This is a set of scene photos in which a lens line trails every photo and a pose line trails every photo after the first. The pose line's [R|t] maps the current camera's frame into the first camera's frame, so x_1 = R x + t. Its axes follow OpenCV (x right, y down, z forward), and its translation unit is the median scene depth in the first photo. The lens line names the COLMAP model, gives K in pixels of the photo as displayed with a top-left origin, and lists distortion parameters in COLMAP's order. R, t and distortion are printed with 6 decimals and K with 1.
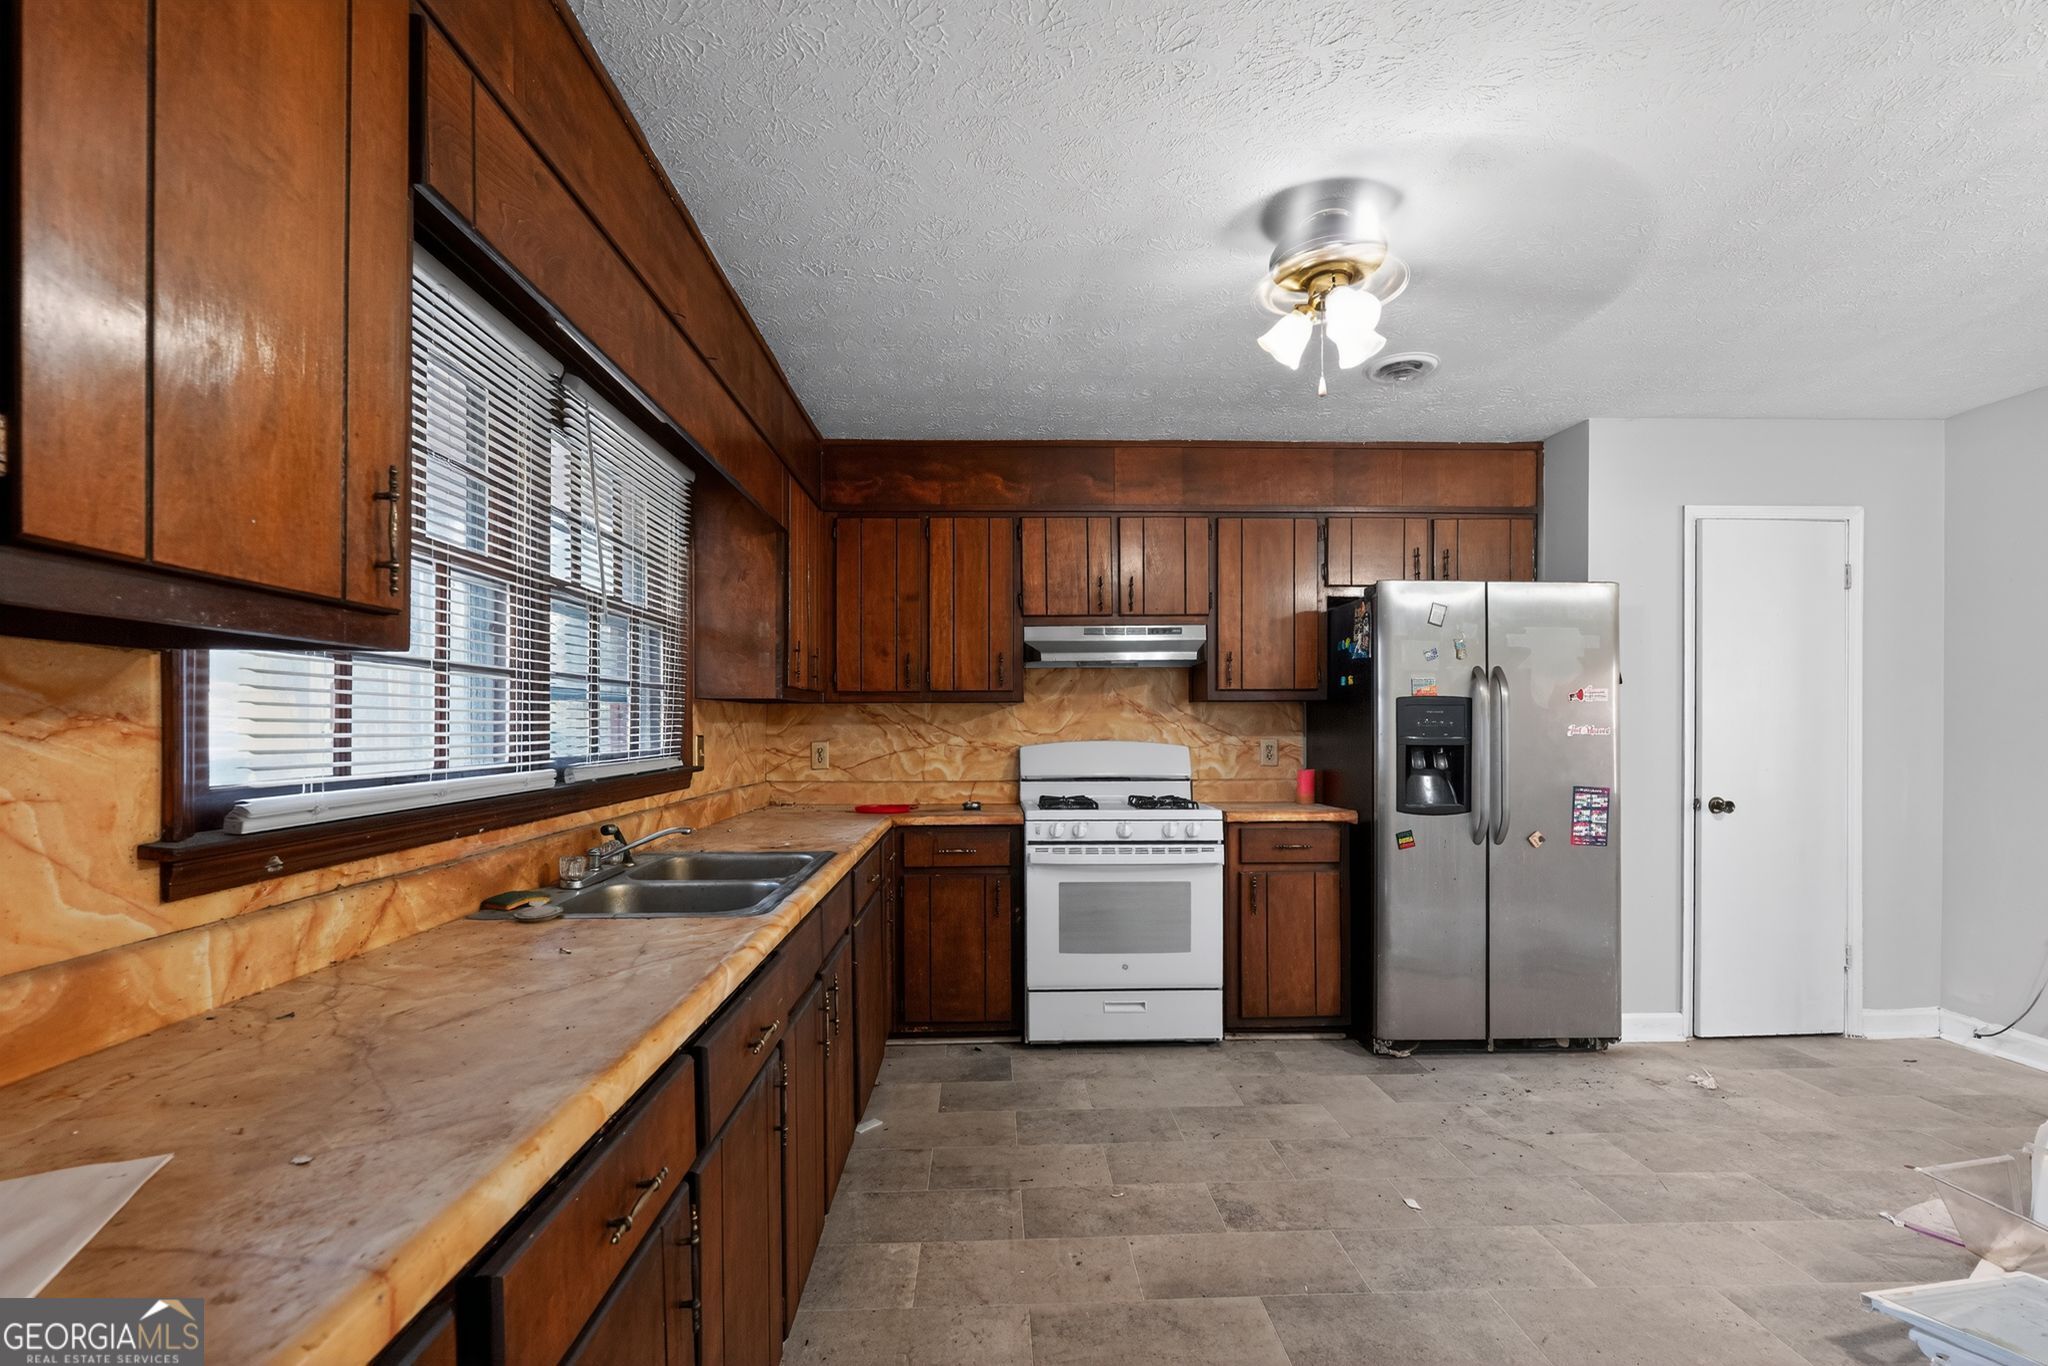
lens RADIAL K [[923.5, 0, 1012.8], [0, 923.5, 754.6], [0, 0, 1]] dist [-0.000858, 0.000195]
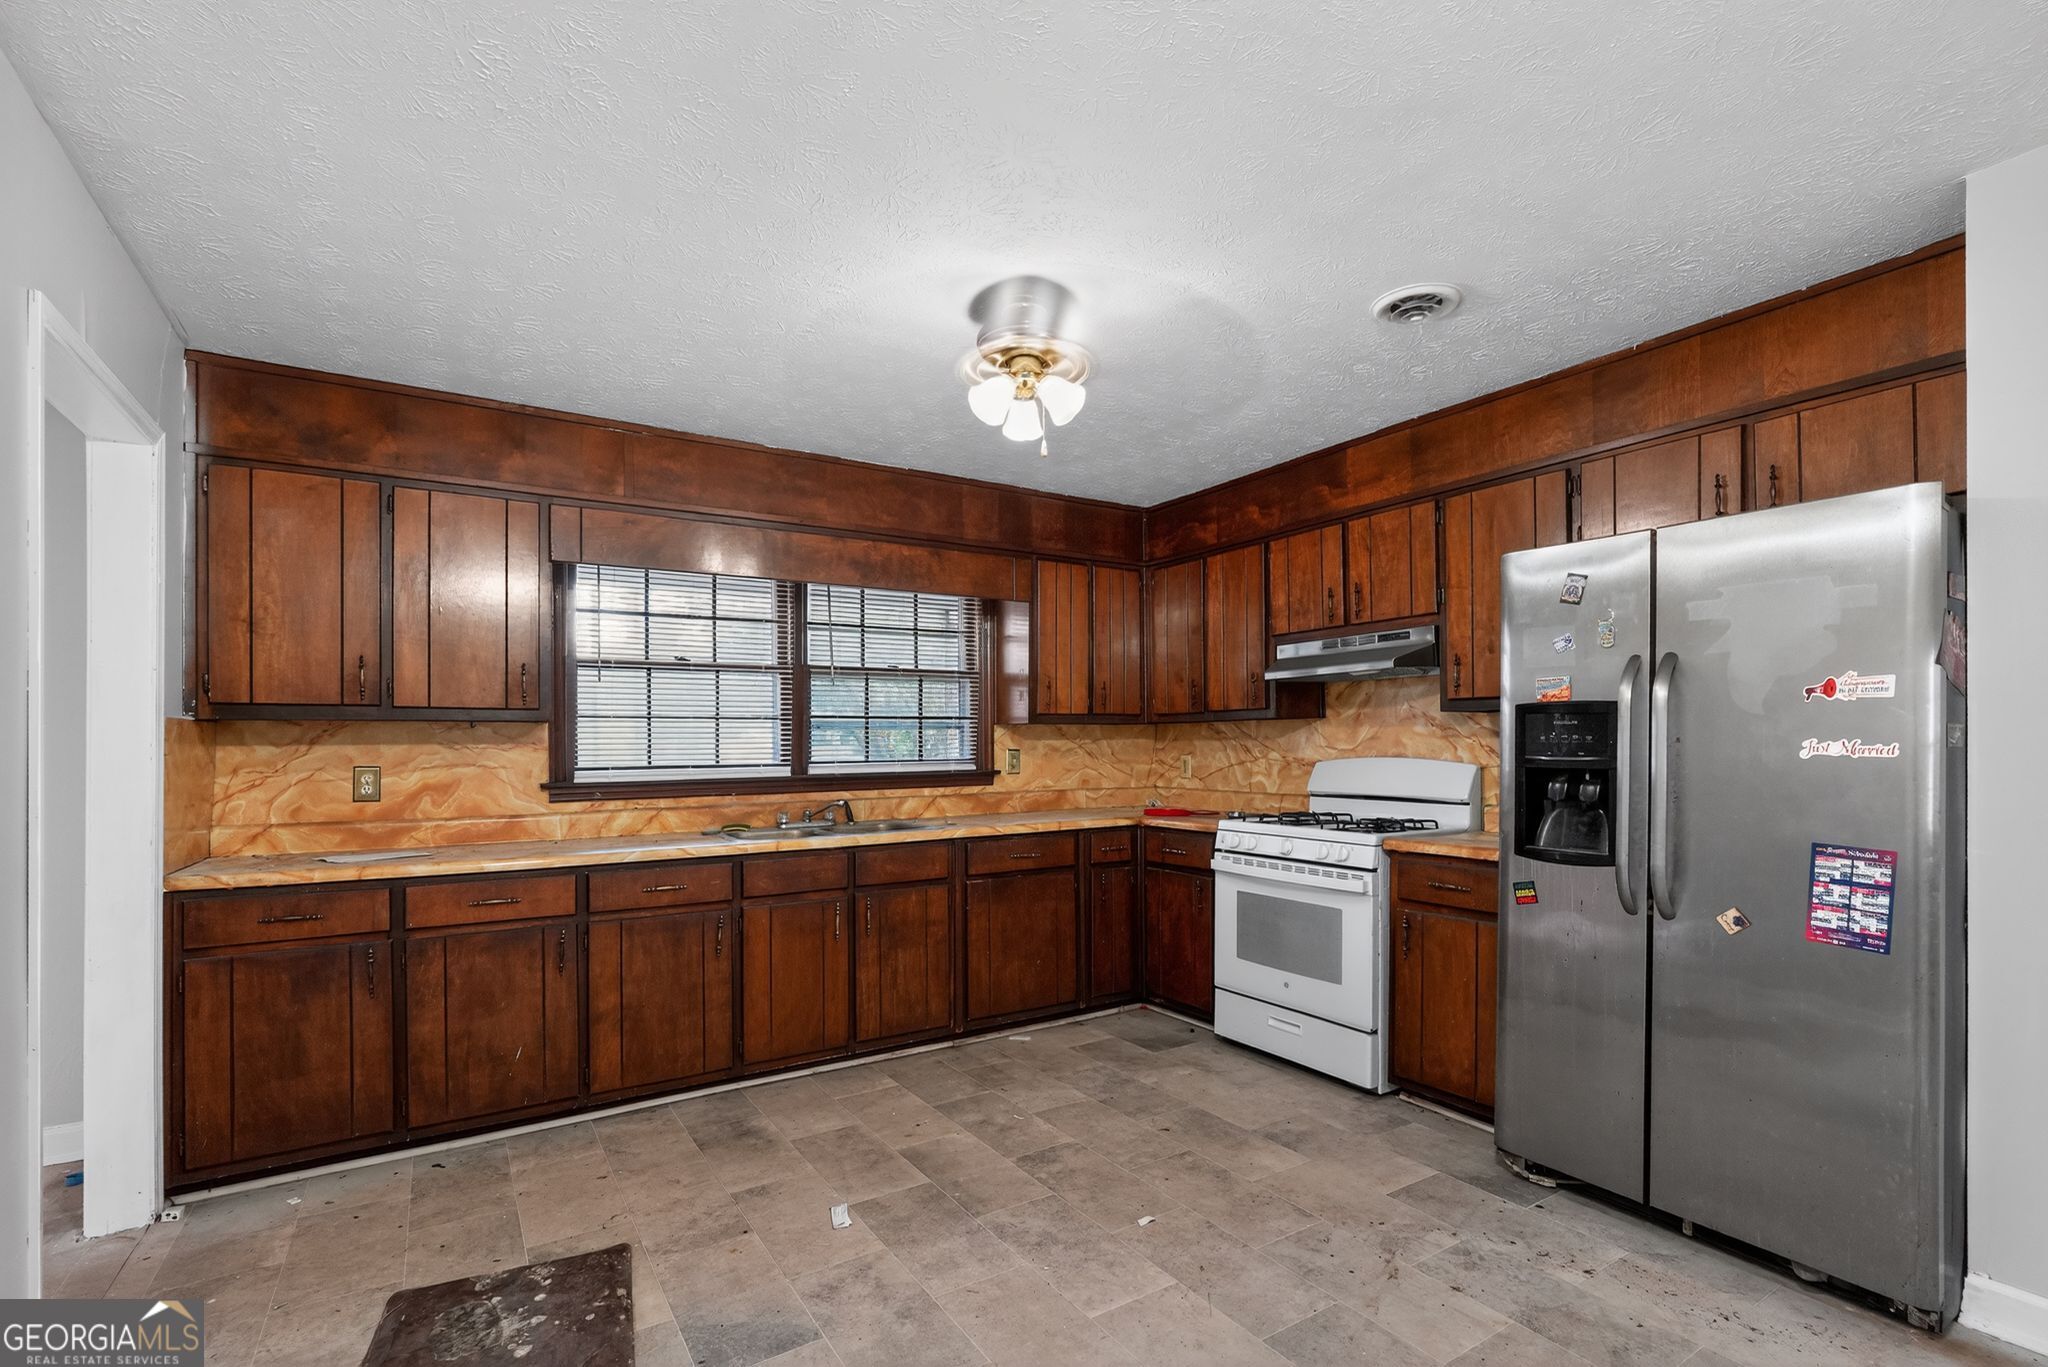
lens RADIAL K [[916.1, 0, 1019.8], [0, 916.1, 768.9], [0, 0, 1]] dist [-0.013415, 0.007015]
pose [[0.511245, 0.023599, -0.859111, 0.824103], [-0.020788, 0.999670, 0.015089, -0.011110], [0.859183, 0.010145, 0.511567, 0.253499]]
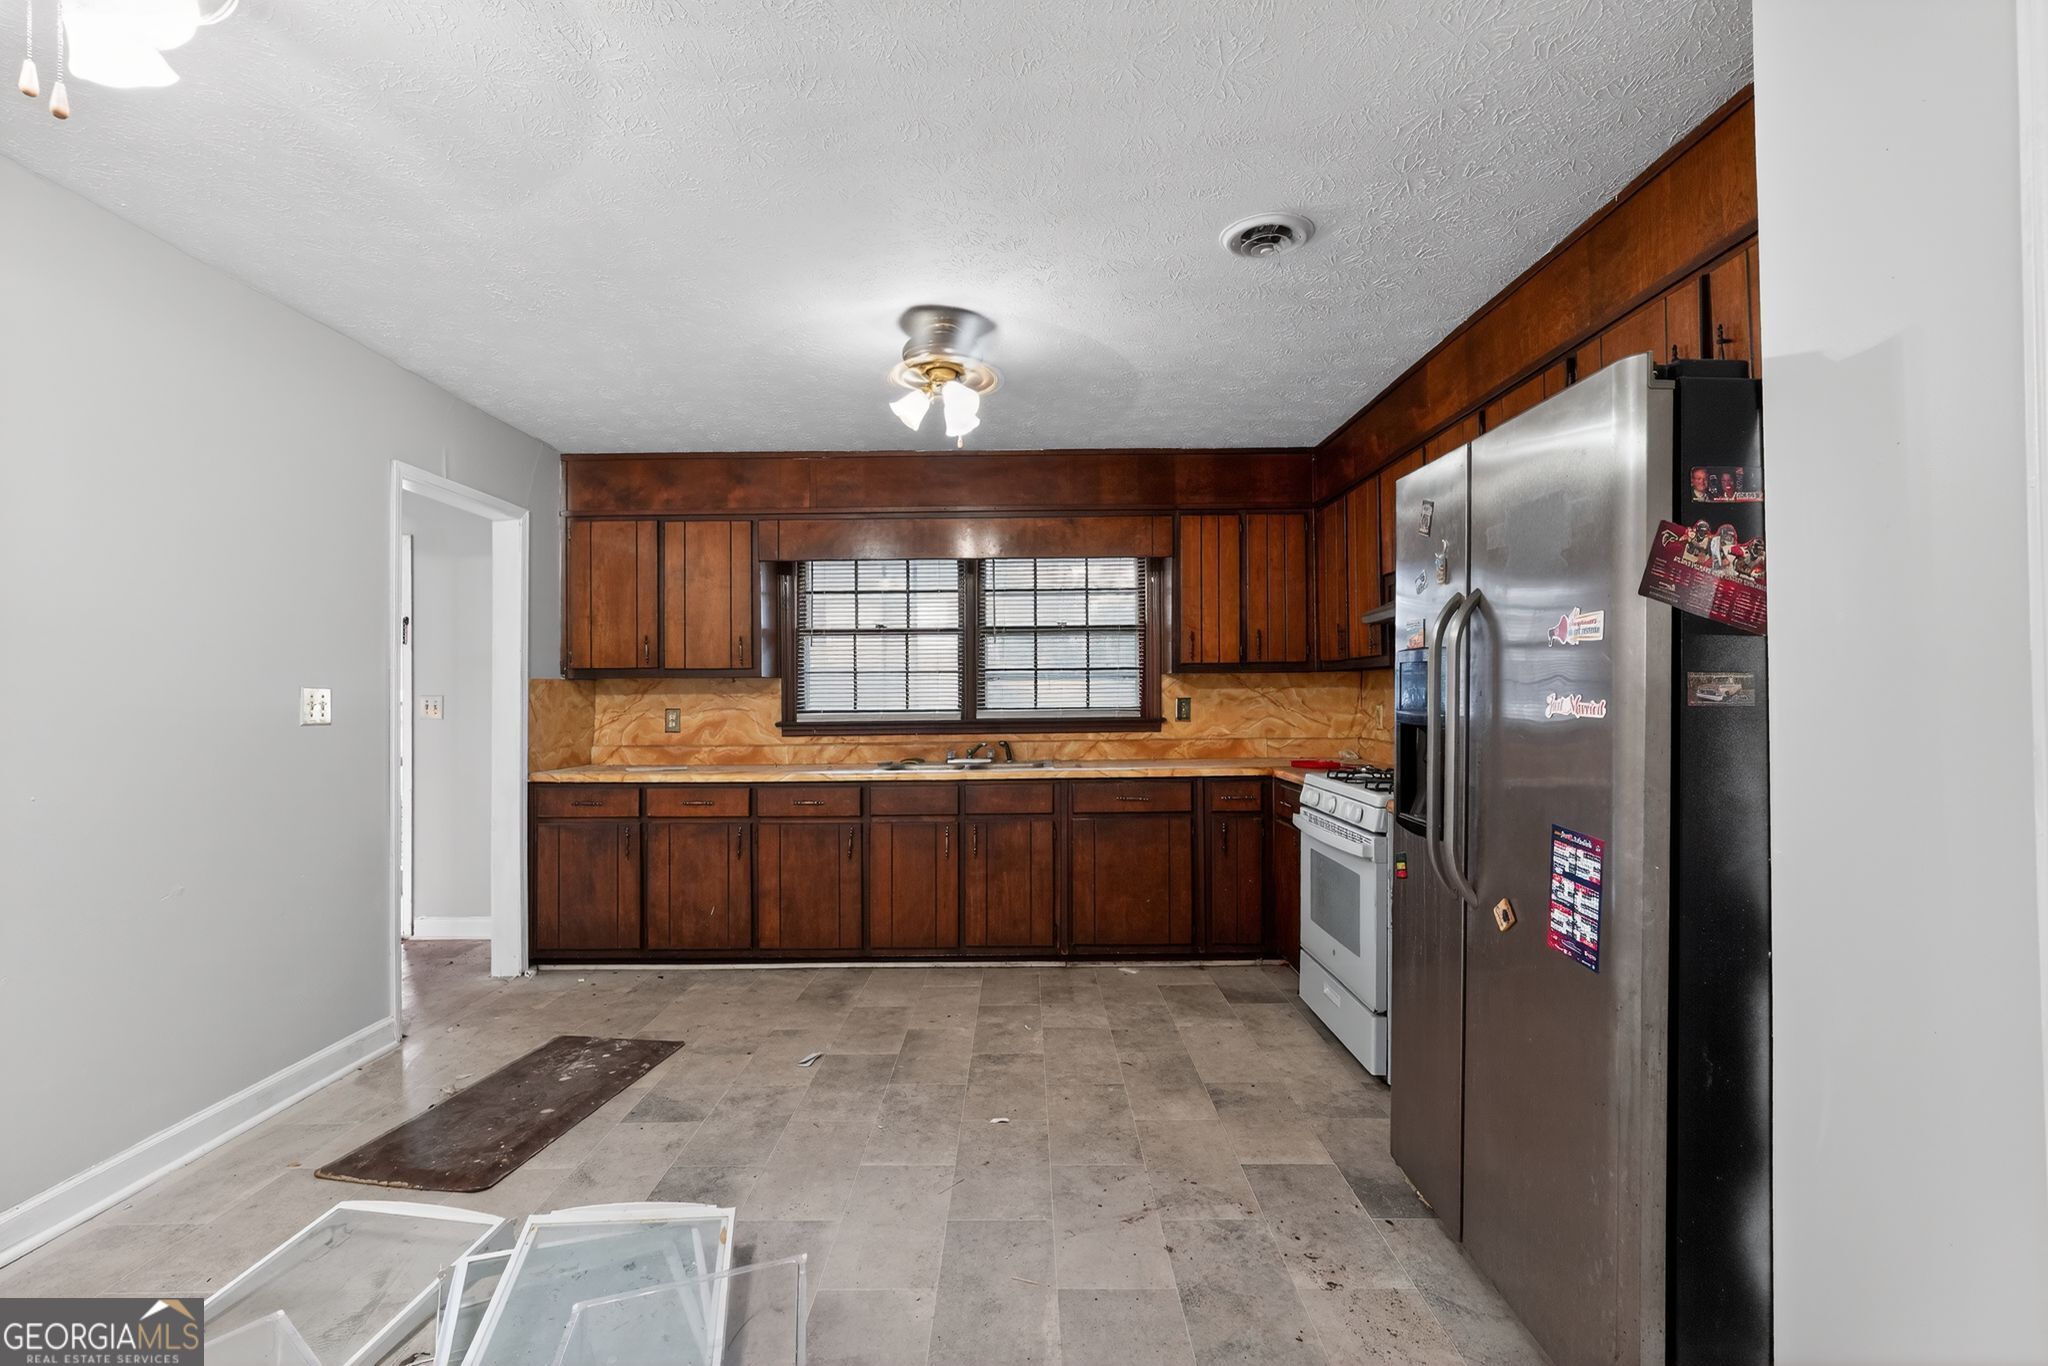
lens RADIAL K [[911.7, 0, 1023.7], [0, 911.7, 710.2], [0, 0, 1]] dist [-0.002679, 0.000022]
pose [[-0.028185, 0.023894, -0.999317, 1.049238], [-0.022039, 0.999456, 0.024519, -0.028834], [0.999360, 0.022715, -0.027643, 0.718614]]
